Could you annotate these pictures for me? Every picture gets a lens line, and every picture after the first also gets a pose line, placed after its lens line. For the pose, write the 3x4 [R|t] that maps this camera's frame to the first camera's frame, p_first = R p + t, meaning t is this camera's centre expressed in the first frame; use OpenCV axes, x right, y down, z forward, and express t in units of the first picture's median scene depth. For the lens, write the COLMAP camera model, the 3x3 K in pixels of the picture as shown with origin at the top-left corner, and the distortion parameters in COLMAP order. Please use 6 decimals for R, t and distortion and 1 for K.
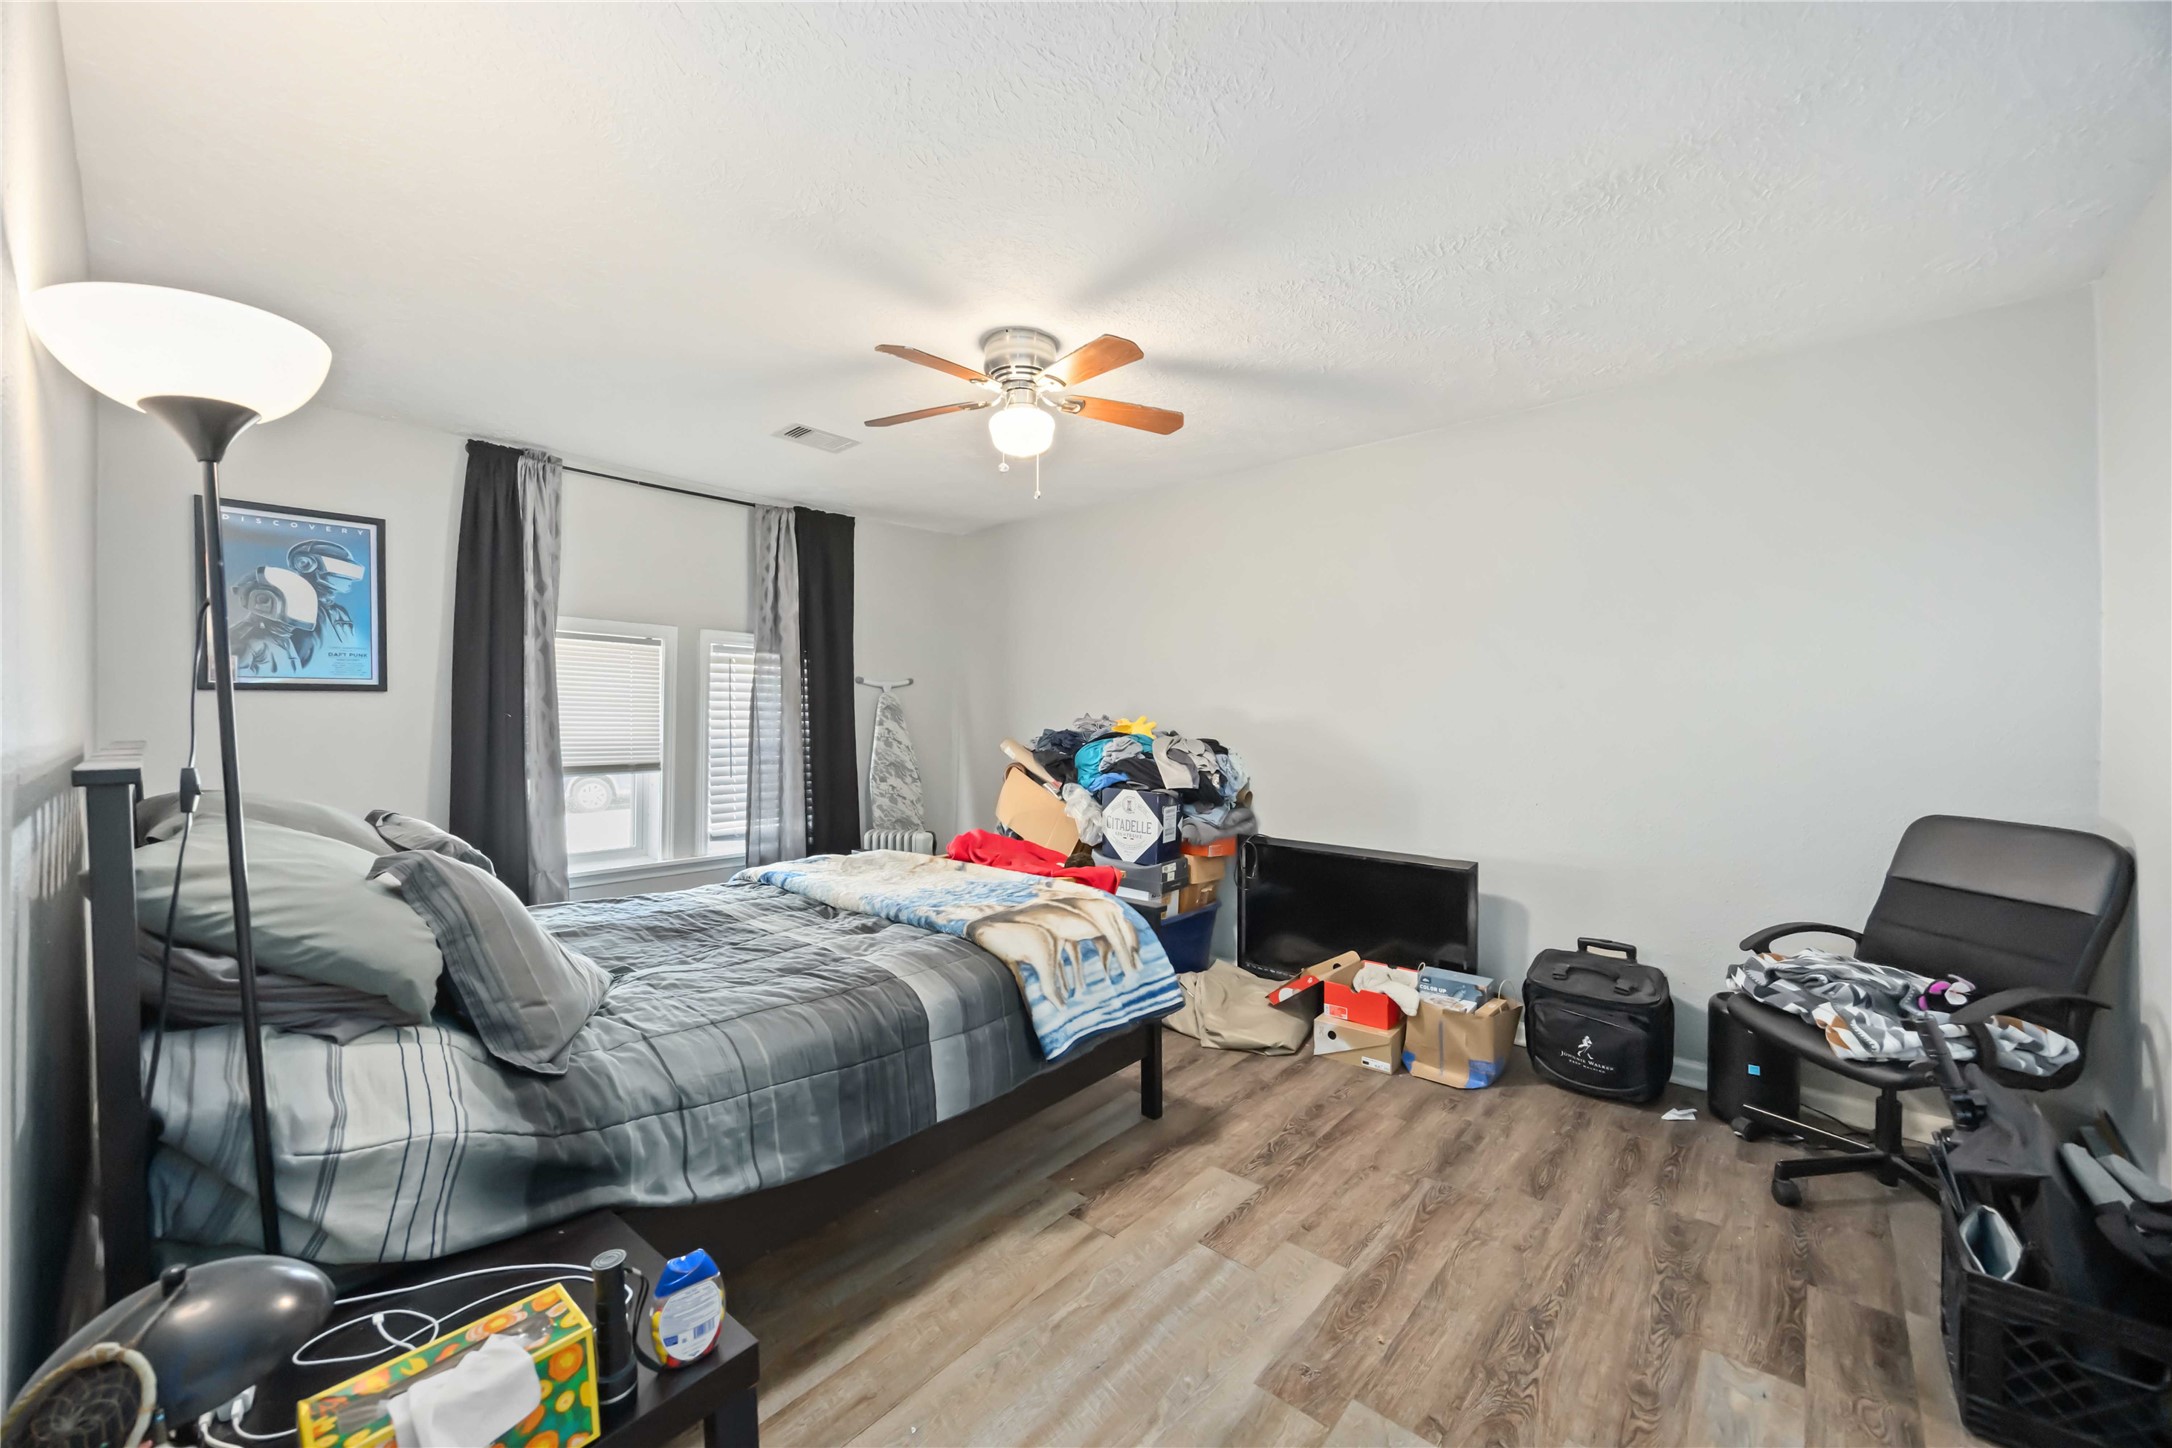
lens RADIAL K [[848.8, 0, 1100.9], [0, 848.8, 731.4], [0, 0, 1]] dist [-0.001425, -0.000089]
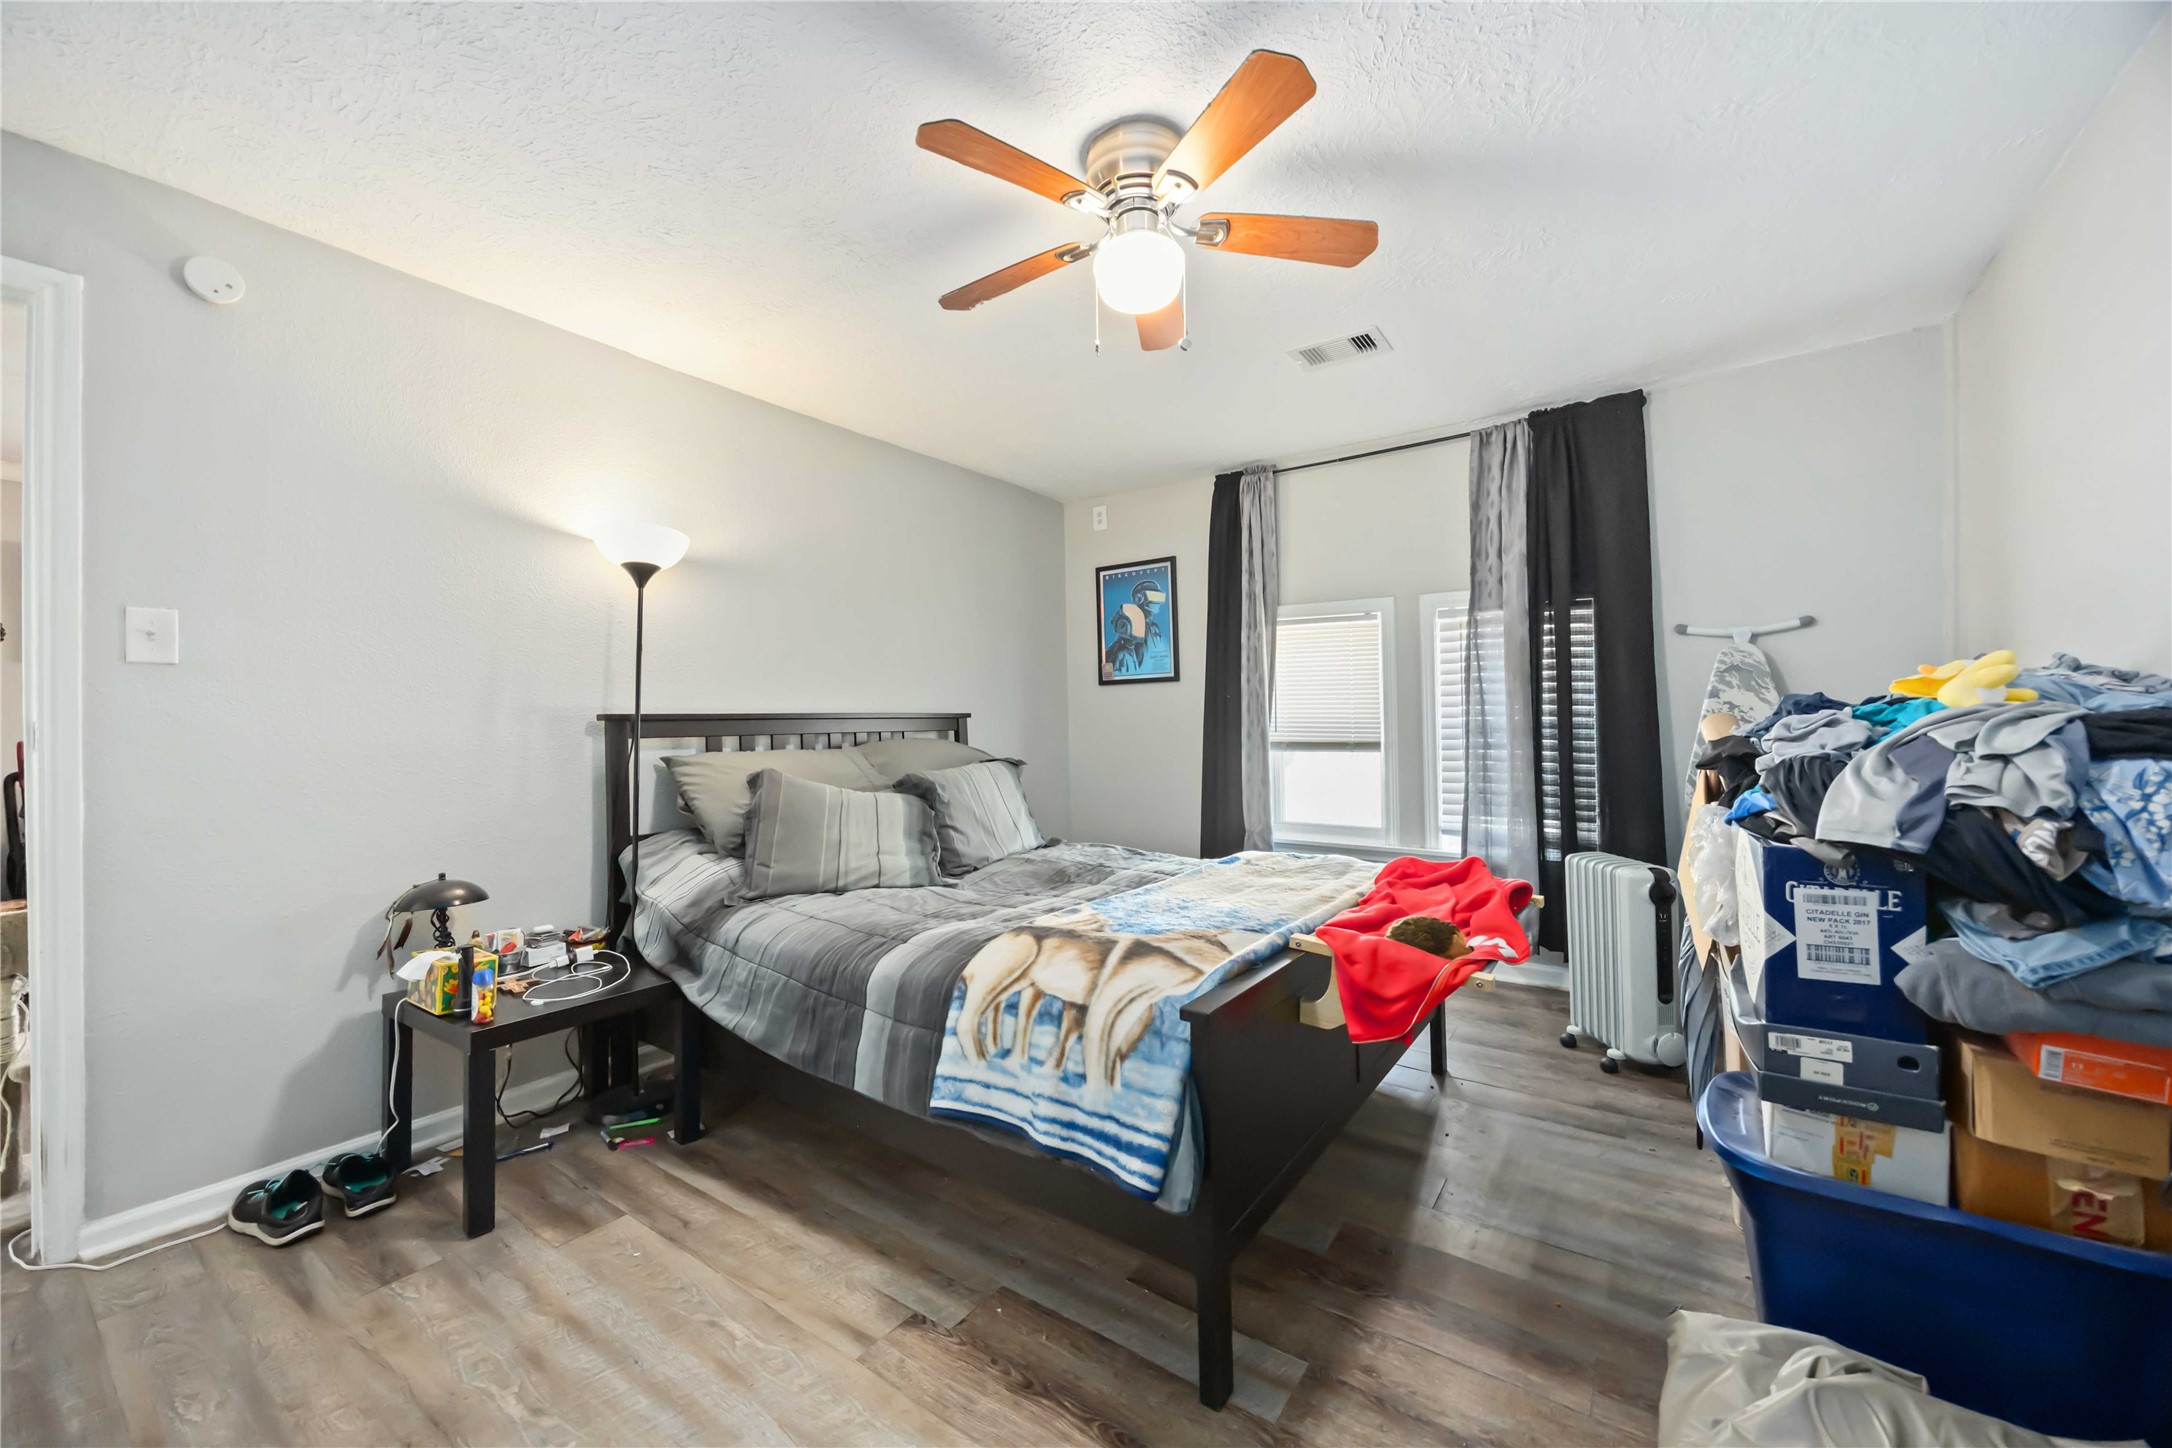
lens RADIAL K [[848.8, 0, 1100.9], [0, 848.8, 731.4], [0, 0, 1]] dist [-0.001425, -0.000089]
pose [[0.071815, 0.010538, -0.997362, 0.536873], [-0.005874, 0.999931, 0.010142, 0.021830], [0.997401, 0.005130, 0.071872, 0.806408]]
